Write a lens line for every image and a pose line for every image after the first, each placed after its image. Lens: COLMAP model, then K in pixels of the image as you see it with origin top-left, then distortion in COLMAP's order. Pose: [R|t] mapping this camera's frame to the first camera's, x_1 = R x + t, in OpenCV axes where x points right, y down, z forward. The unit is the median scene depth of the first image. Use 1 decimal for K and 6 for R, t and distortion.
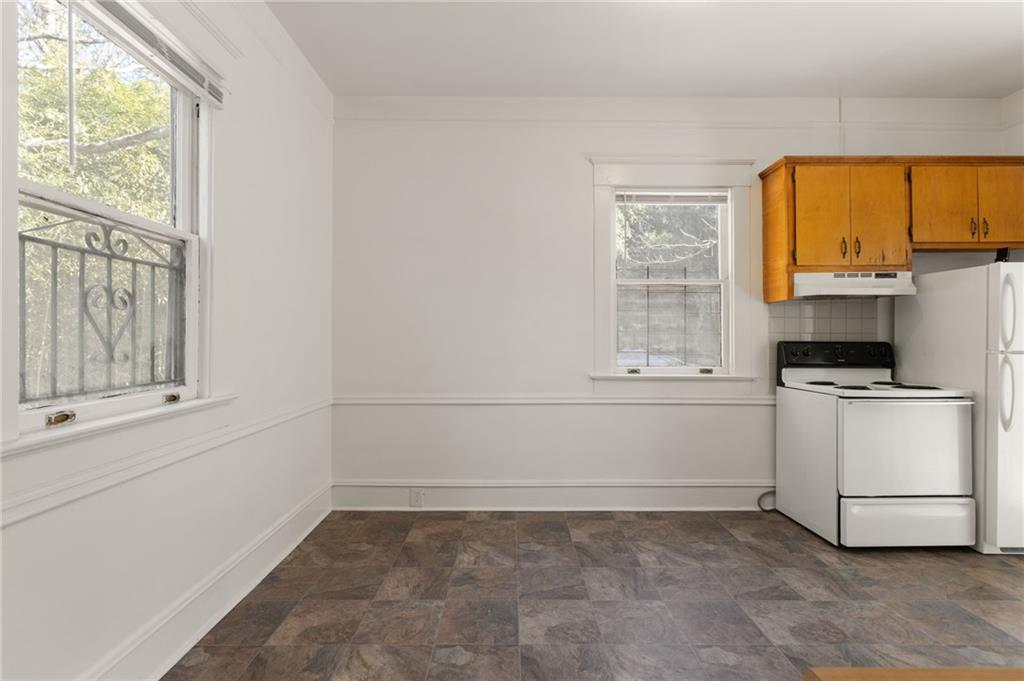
lens RADIAL K [[480.6, 0, 512.0], [0, 480.6, 340.5], [0, 0, 1]] dist [-0.001752, -0.000268]
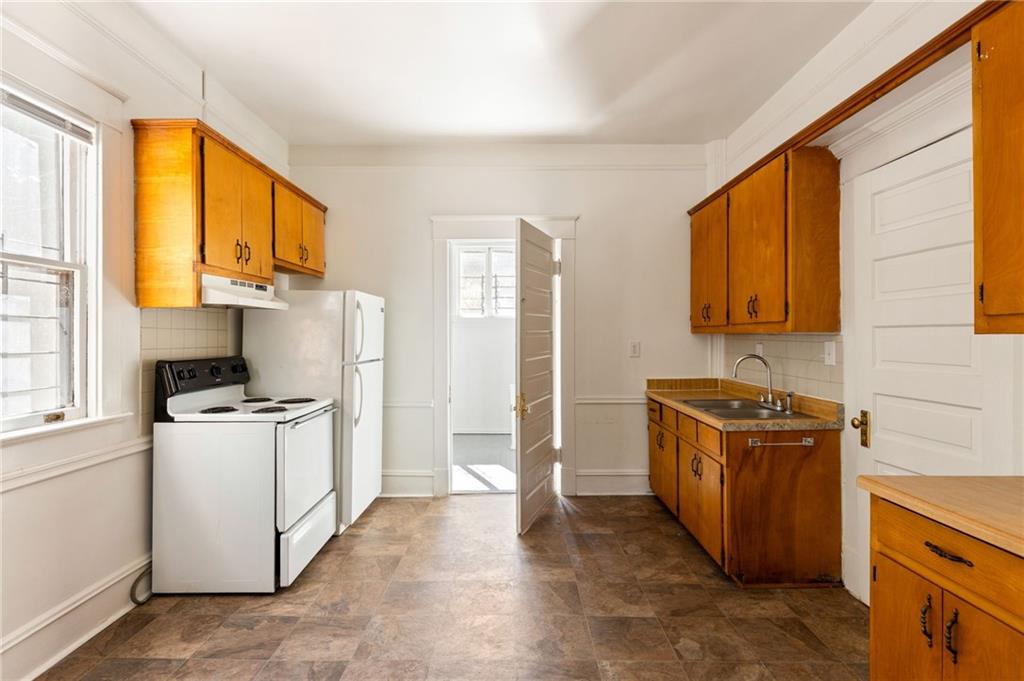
lens RADIAL K [[501.8, 0, 510.1], [0, 501.8, 332.8], [0, 0, 1]] dist [-0.002751, -0.000479]
pose [[0.026347, 0.009731, 0.999605, -0.210538], [0.009010, 0.999910, -0.009971, -0.031337], [-0.999612, 0.009269, 0.026257, 0.480660]]
